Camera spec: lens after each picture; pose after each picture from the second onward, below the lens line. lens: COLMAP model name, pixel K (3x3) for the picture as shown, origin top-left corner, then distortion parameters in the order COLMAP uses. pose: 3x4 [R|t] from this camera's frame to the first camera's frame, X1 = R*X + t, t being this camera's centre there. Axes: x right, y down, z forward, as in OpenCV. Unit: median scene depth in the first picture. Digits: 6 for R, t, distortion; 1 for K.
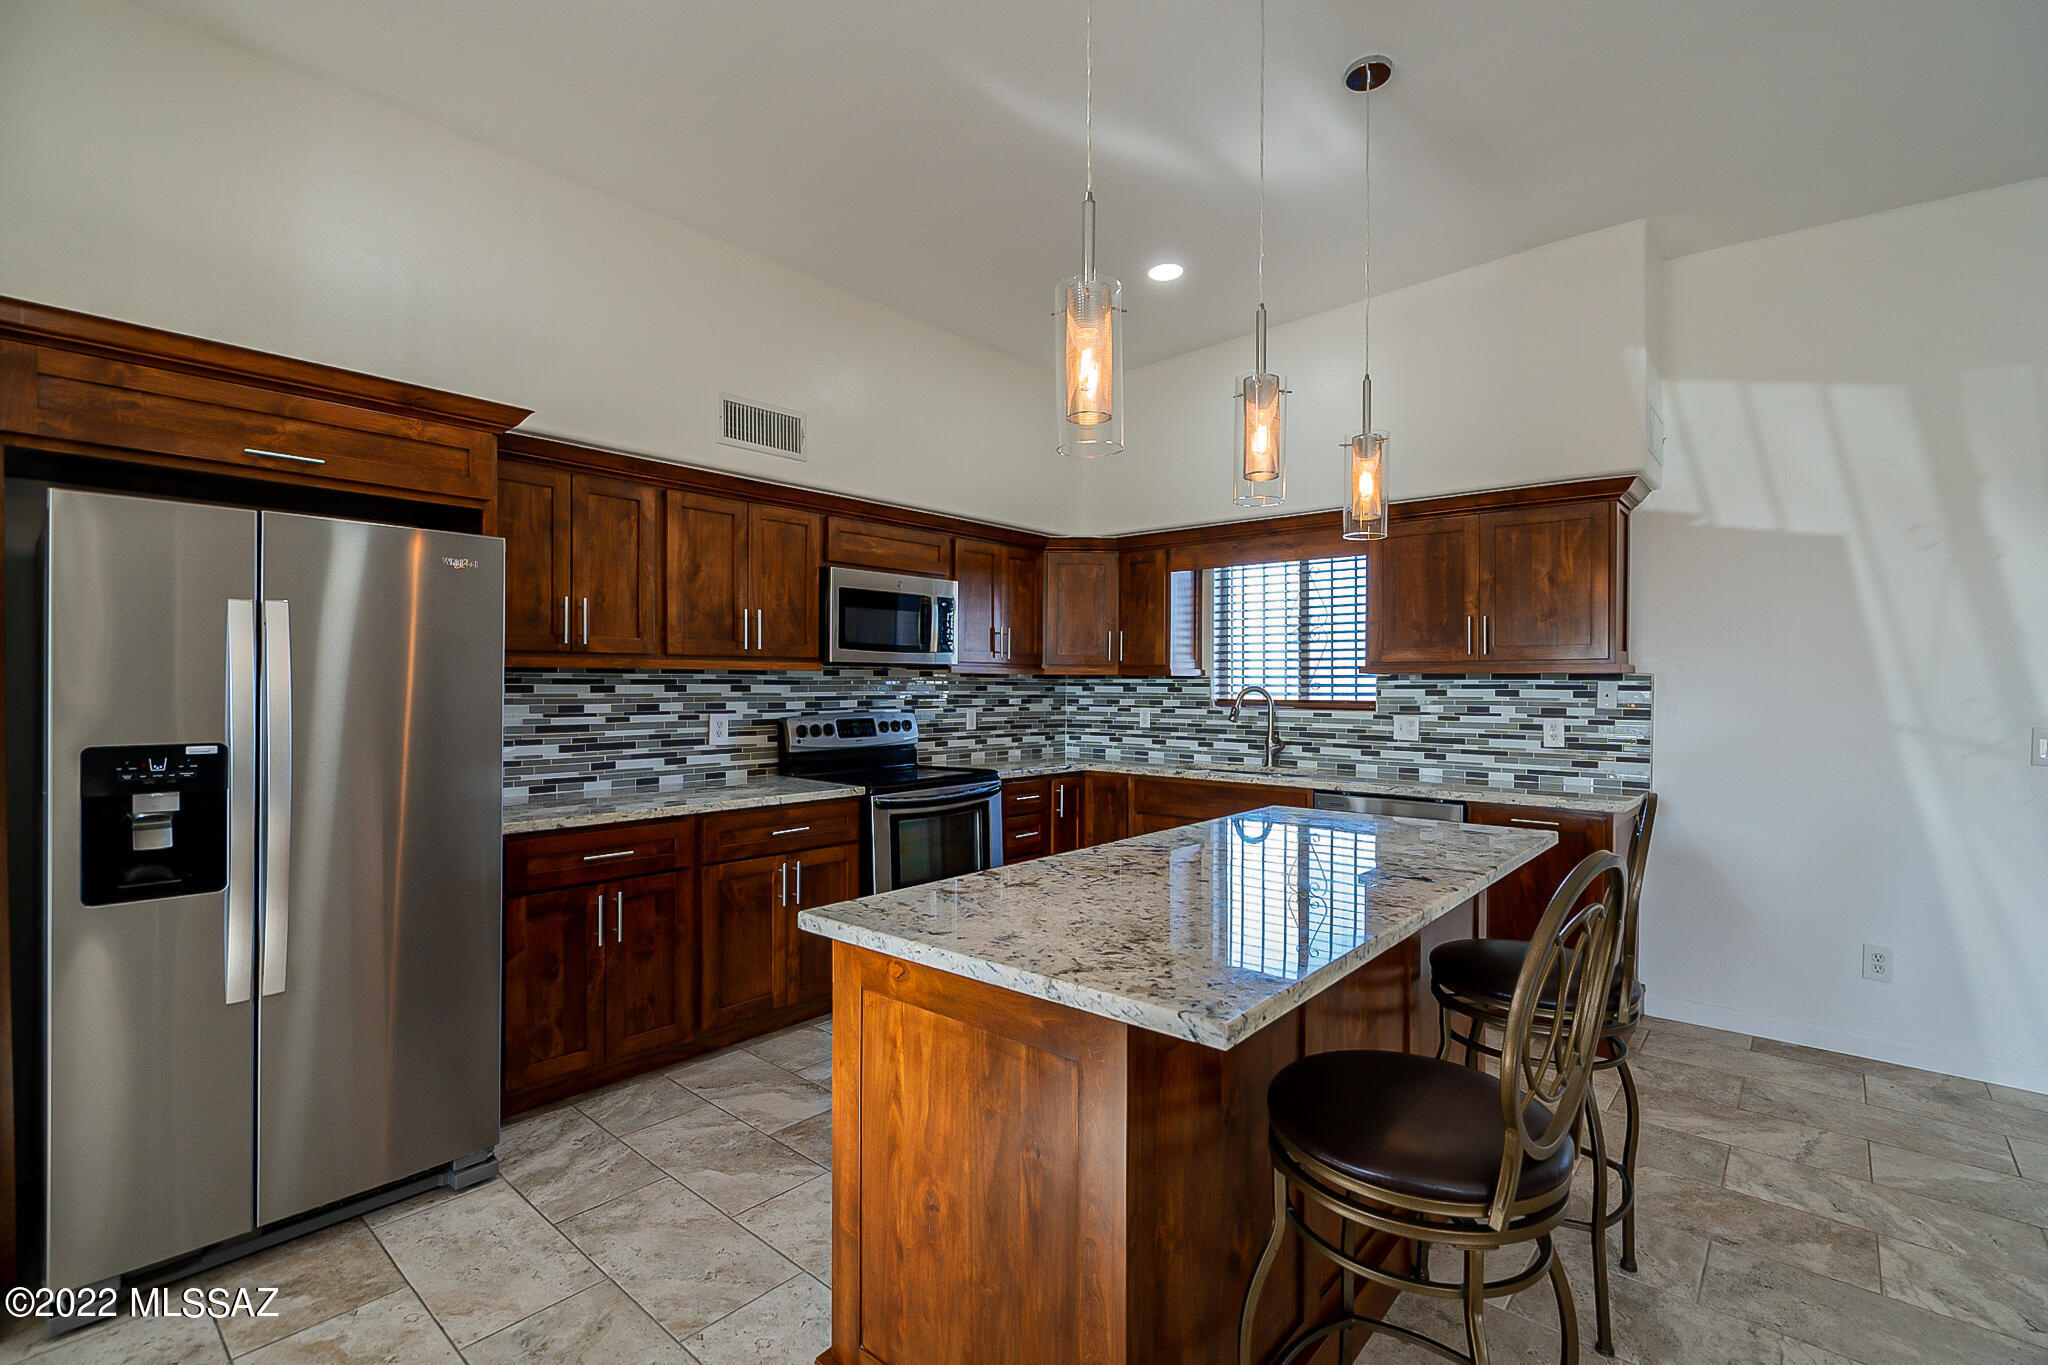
lens RADIAL K [[934.4, 0, 1039.4], [0, 934.4, 687.0], [0, 0, 1]] dist [-0.001598, 0.000250]
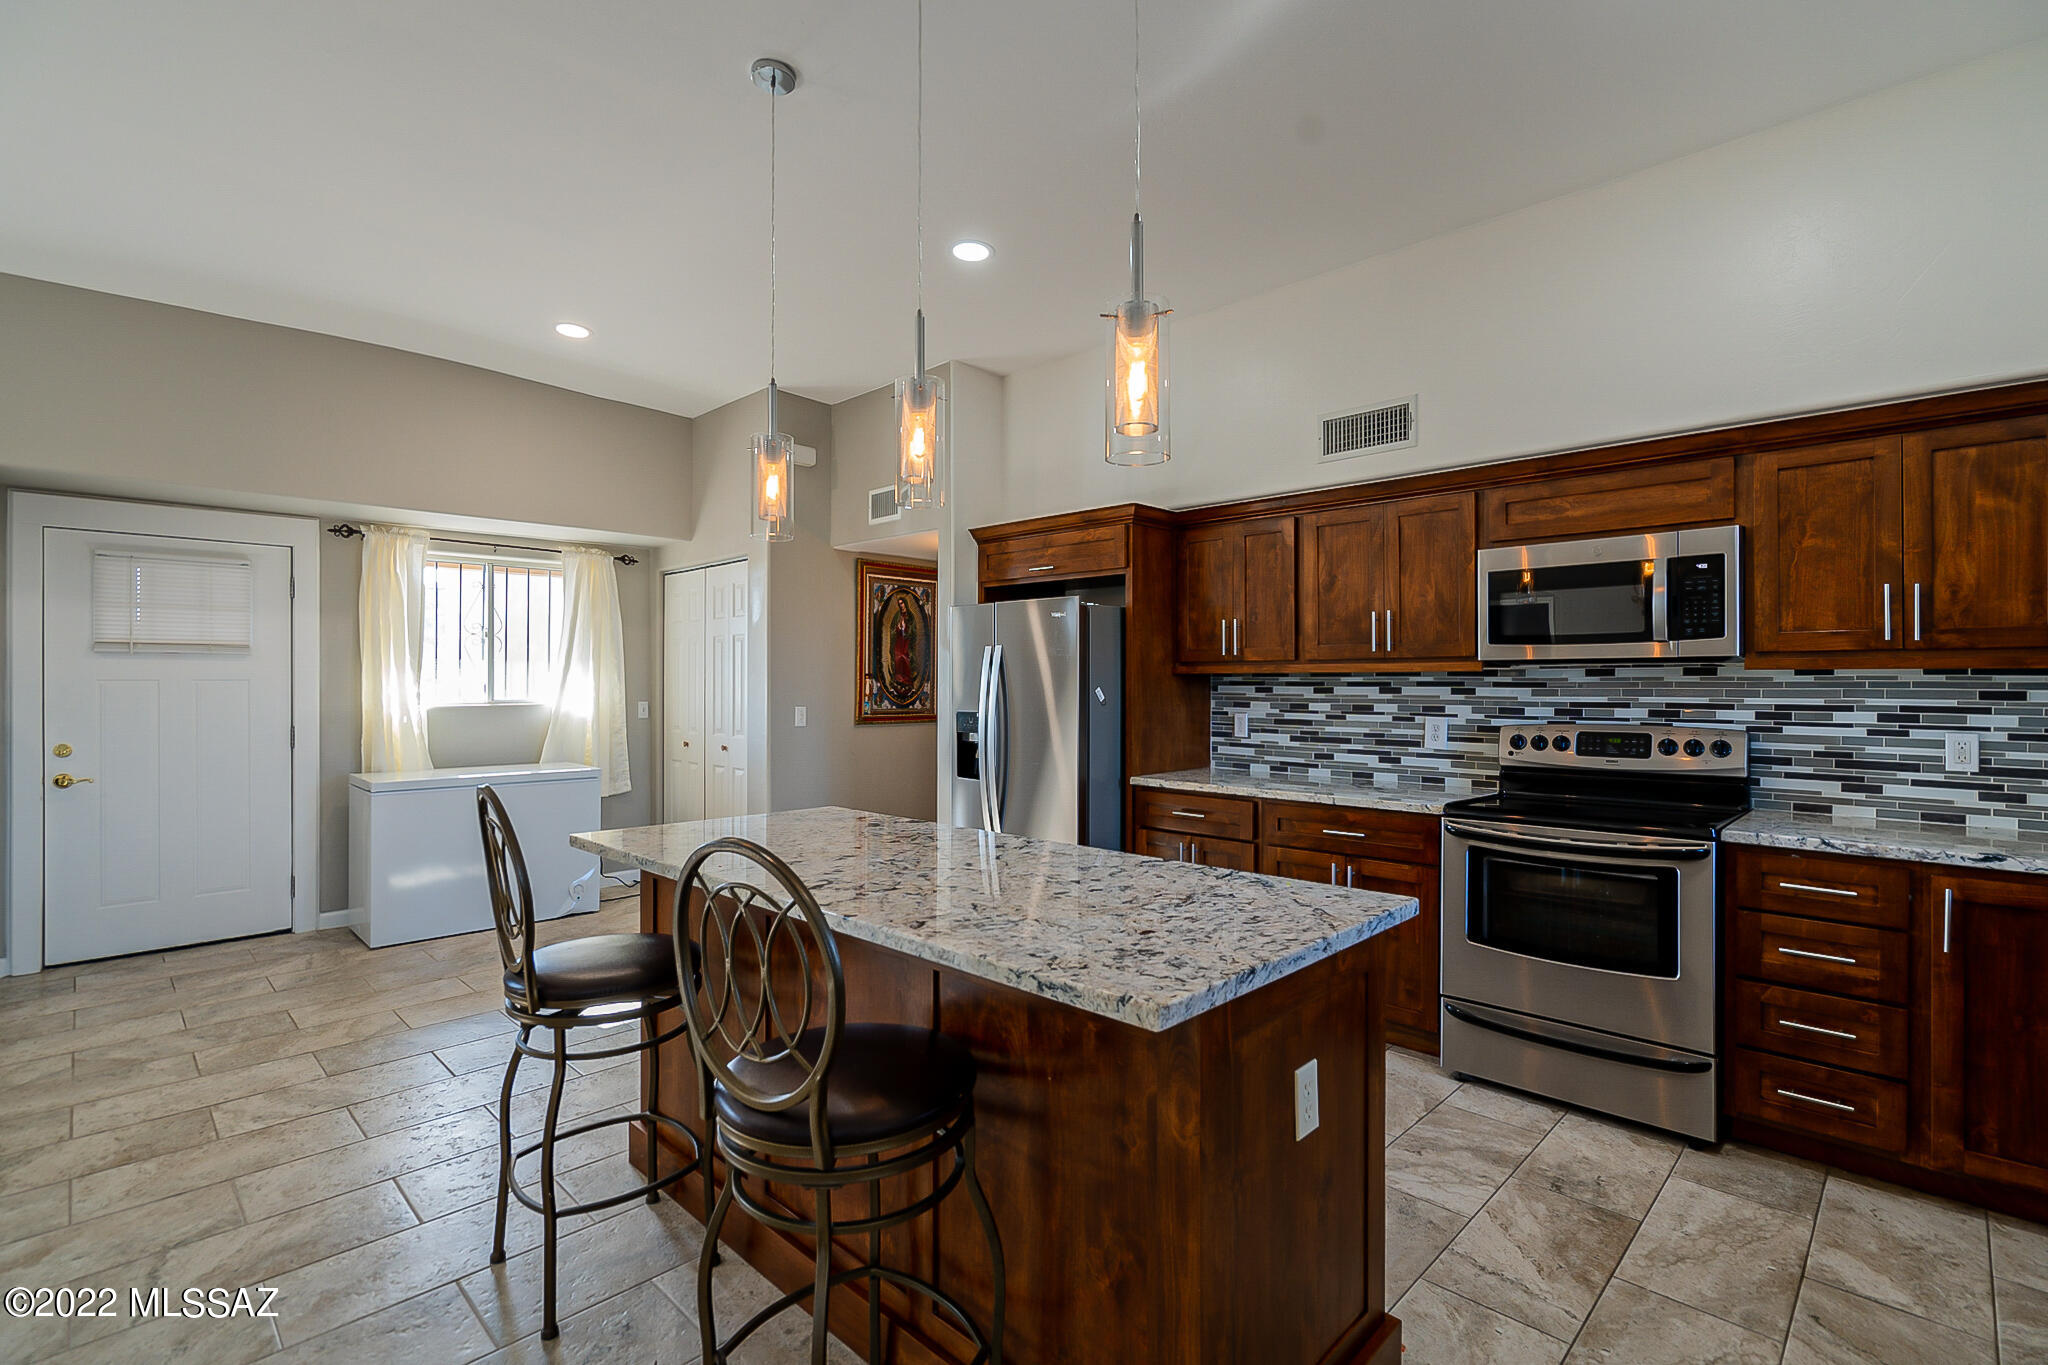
lens RADIAL K [[934.4, 0, 1040.2], [0, 934.4, 678.0], [0, 0, 1]] dist [-0.001598, 0.000250]
pose [[-0.056319, -0.007662, -0.998383, 0.685804], [-0.005161, 0.999959, -0.007383, -0.002827], [0.998399, 0.004737, -0.056356, 0.676172]]
